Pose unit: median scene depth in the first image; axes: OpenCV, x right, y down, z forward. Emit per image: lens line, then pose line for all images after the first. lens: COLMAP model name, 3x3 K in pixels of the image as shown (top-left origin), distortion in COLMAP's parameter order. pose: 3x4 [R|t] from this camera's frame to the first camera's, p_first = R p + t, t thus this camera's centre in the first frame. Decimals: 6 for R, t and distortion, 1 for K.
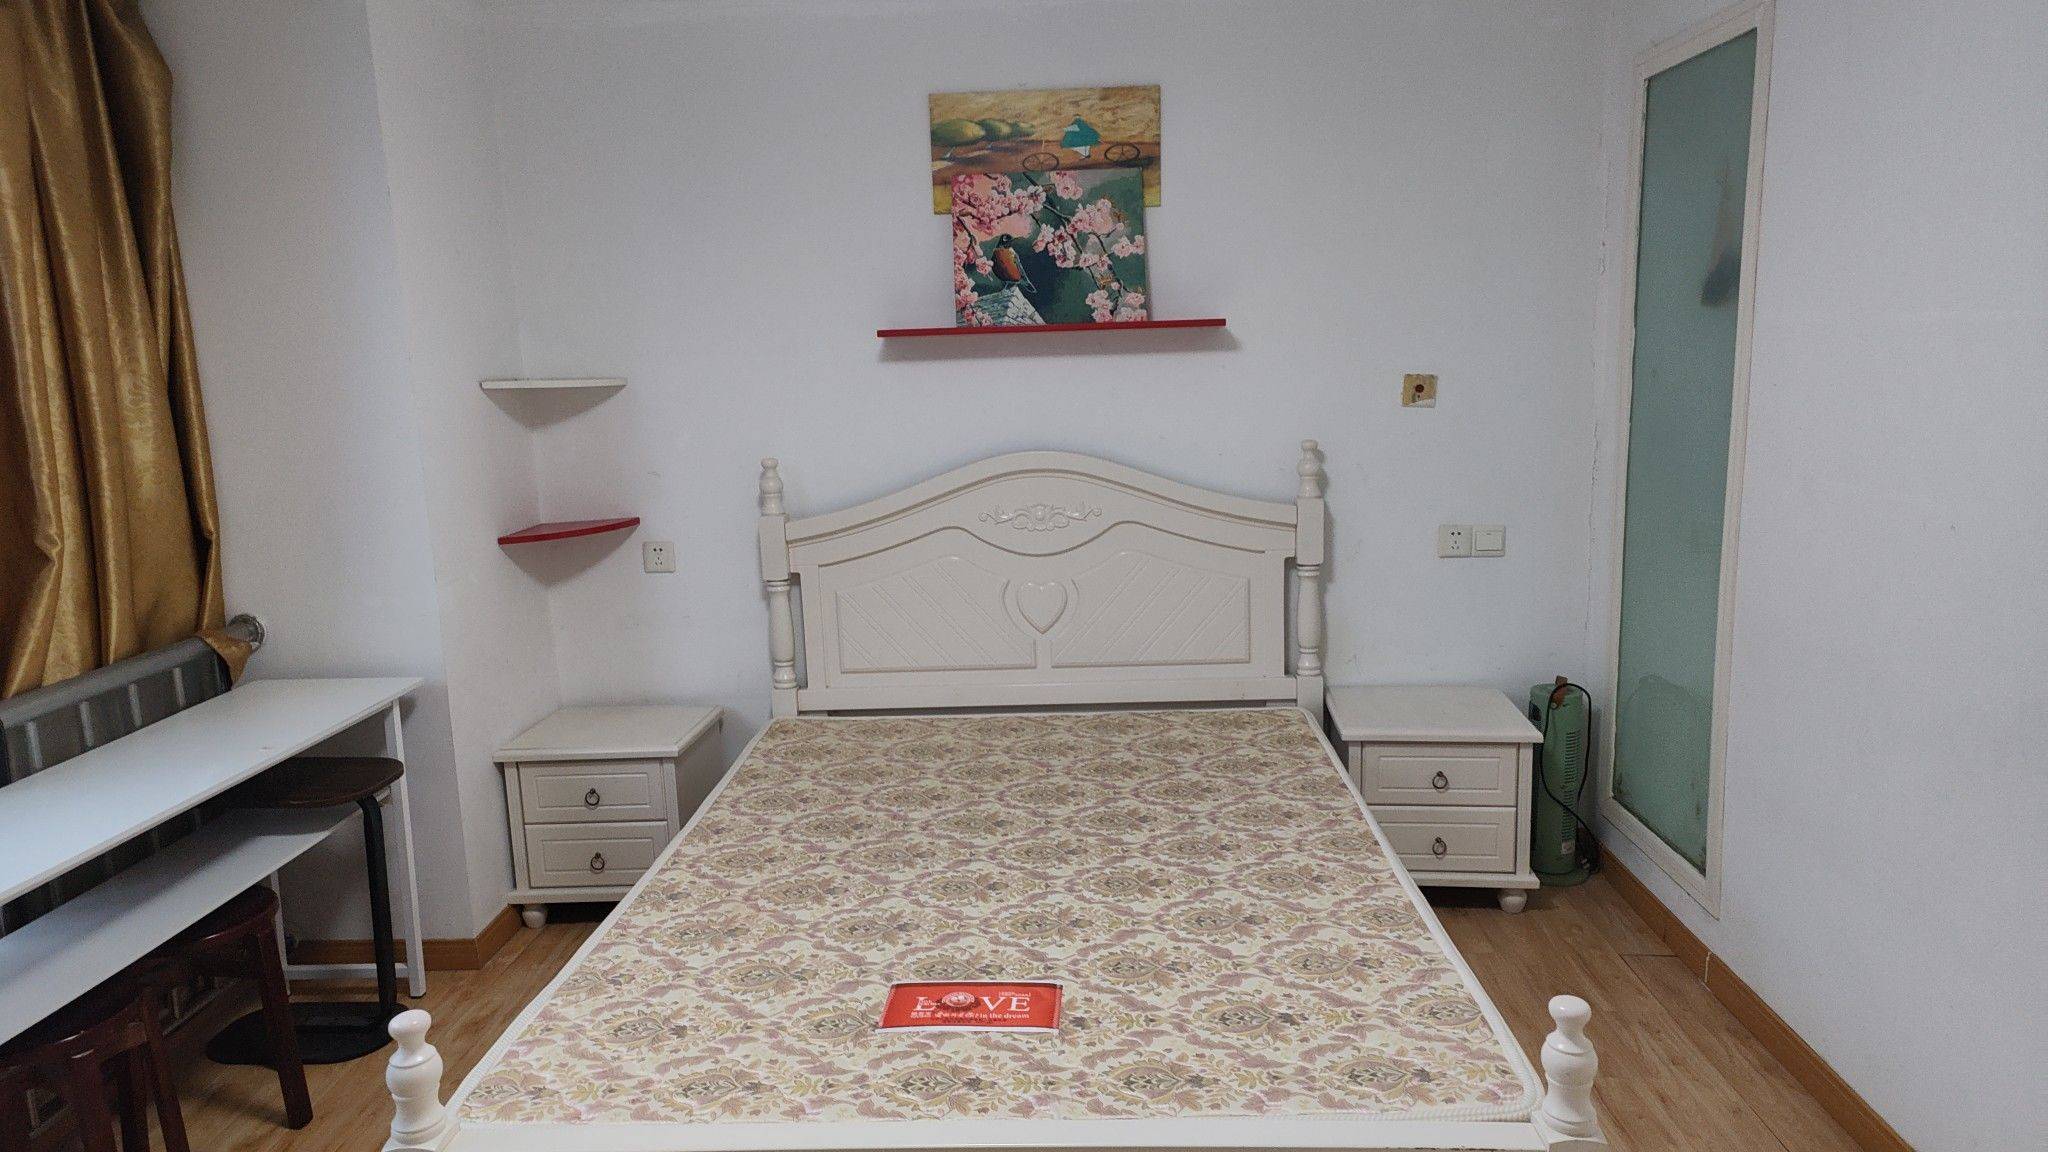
lens RADIAL K [[1362.7, 0, 1028.0], [0, 1362.7, 566.5], [0, 0, 1]] dist [0.049047, 0.000777]
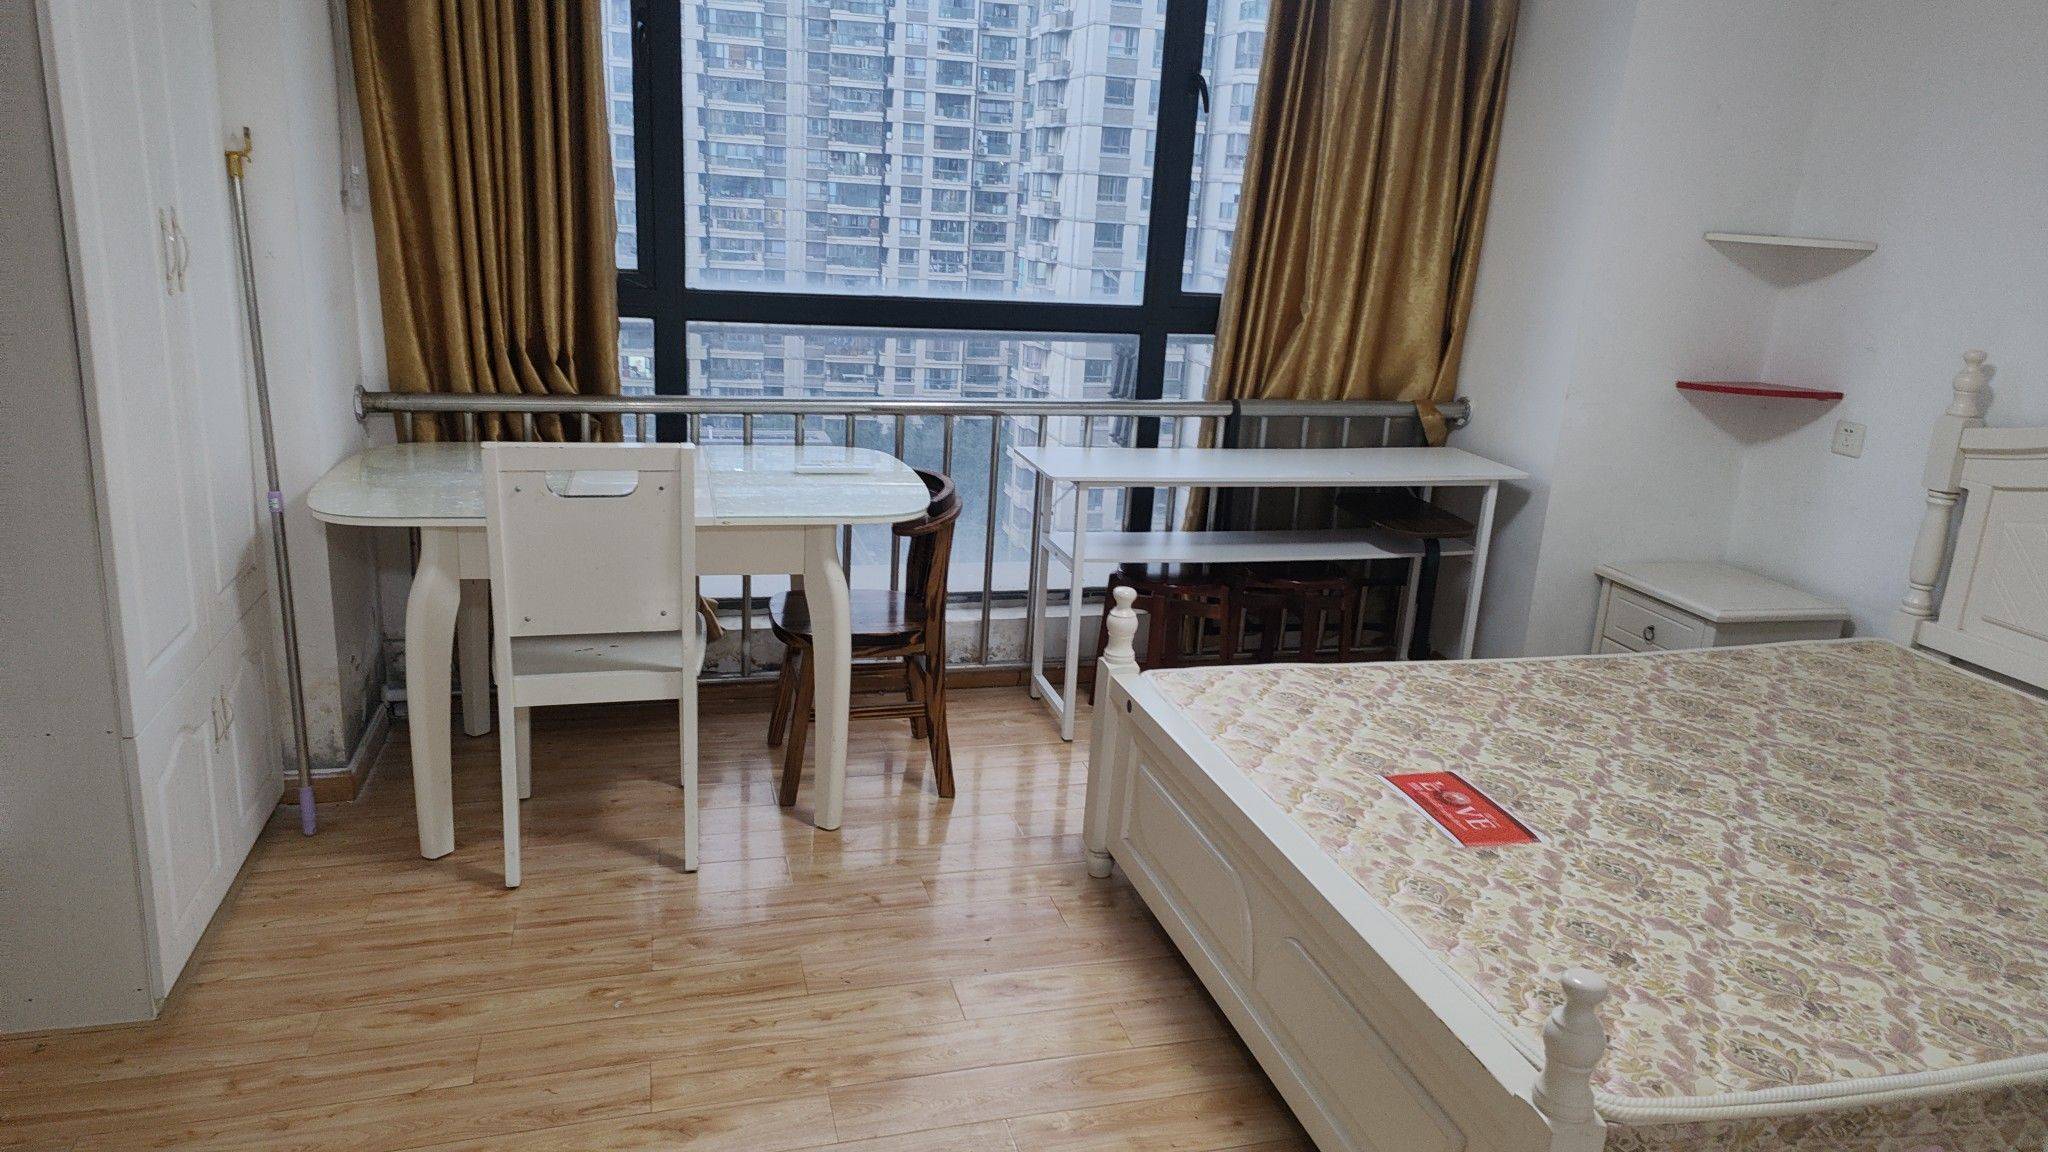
lens RADIAL K [[1362.7, 0, 1029.9], [0, 1362.7, 581.6], [0, 0, 1]] dist [0.049047, 0.000777]
pose [[0.309044, 0.310629, -0.898889, 0.576167], [-0.223376, 0.942425, 0.248876, -0.033870], [0.924443, 0.123876, 0.360638, 0.194034]]
